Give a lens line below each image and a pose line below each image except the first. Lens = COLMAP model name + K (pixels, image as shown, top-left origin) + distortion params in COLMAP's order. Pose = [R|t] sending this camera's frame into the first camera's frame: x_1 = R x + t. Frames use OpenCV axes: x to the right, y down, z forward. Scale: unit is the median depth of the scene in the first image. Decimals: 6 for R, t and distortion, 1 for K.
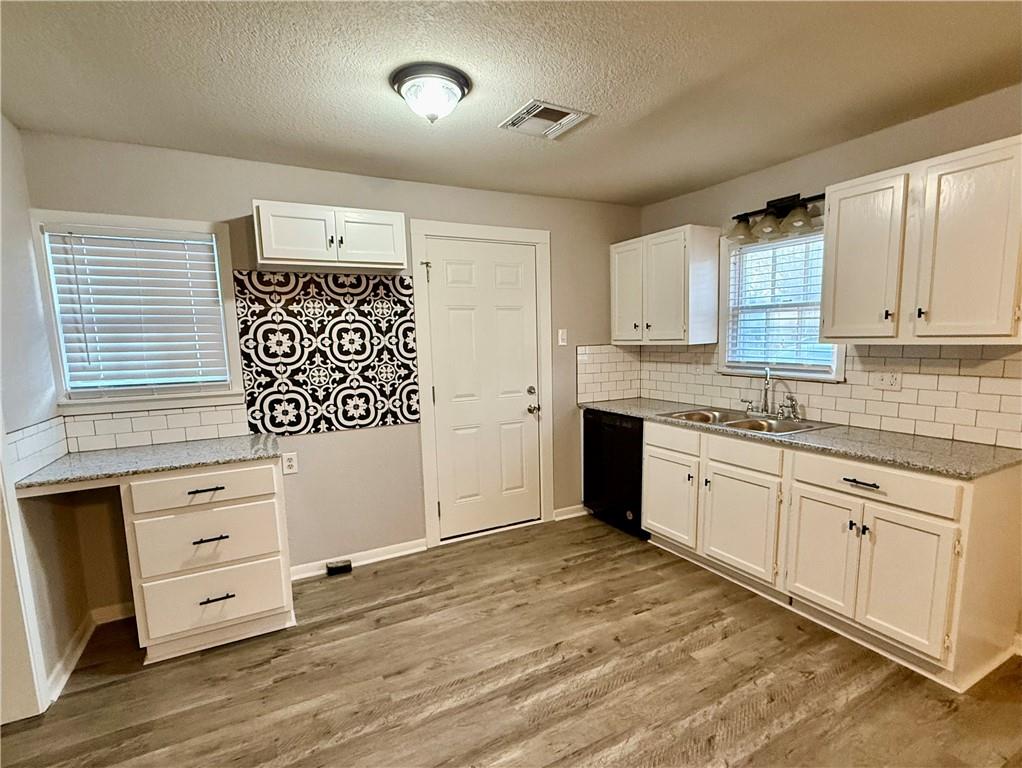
lens RADIAL K [[493.4, 0, 503.7], [0, 493.4, 403.7], [0, 0, 1]] dist [-0.002109, -0.000373]
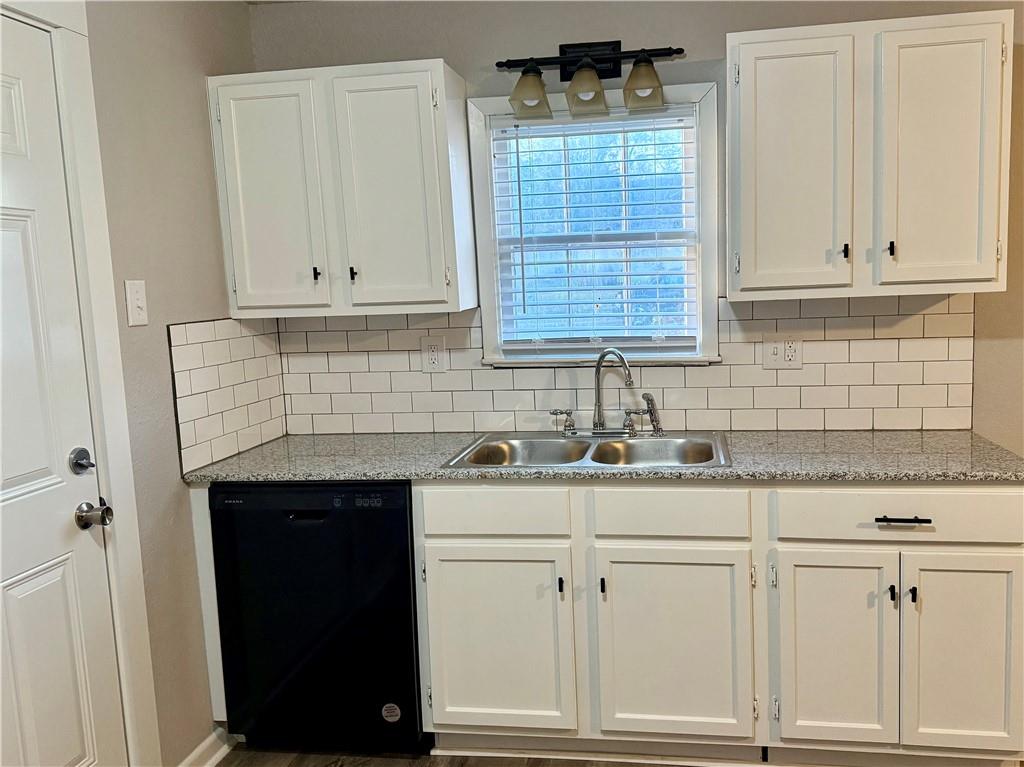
lens RADIAL K [[823.2, 0, 514.4], [0, 823.2, 381.0], [0, 0, 1]] dist [0.073242, -0.022020]
pose [[0.598082, -0.089678, 0.796402, -0.254620], [0.129722, 0.991448, 0.014223, -0.059740], [-0.790867, 0.094805, 0.604600, 0.503167]]
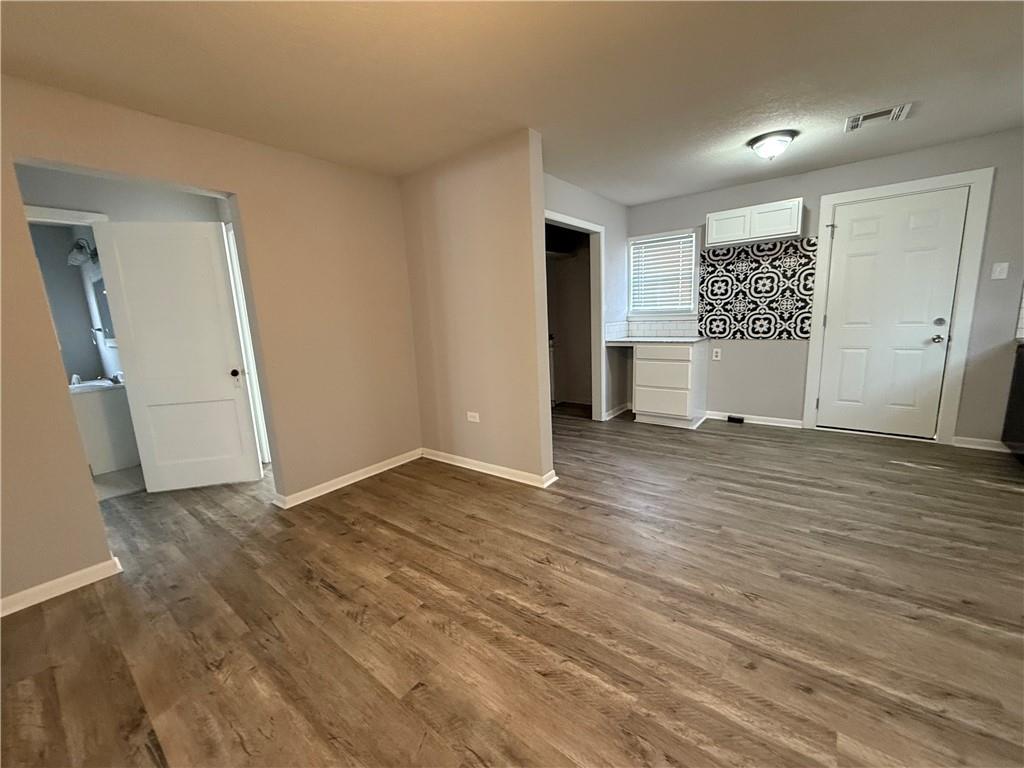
lens RADIAL K [[404.8, 0, 510.4], [0, 404.8, 382.0], [0, 0, 1]] dist [0.003414, 0.000349]
pose [[0.411699, 0.164425, -0.896364, 0.596766], [-0.085128, 0.986227, 0.141809, 0.070987], [0.907335, 0.017923, 0.420026, -0.315440]]
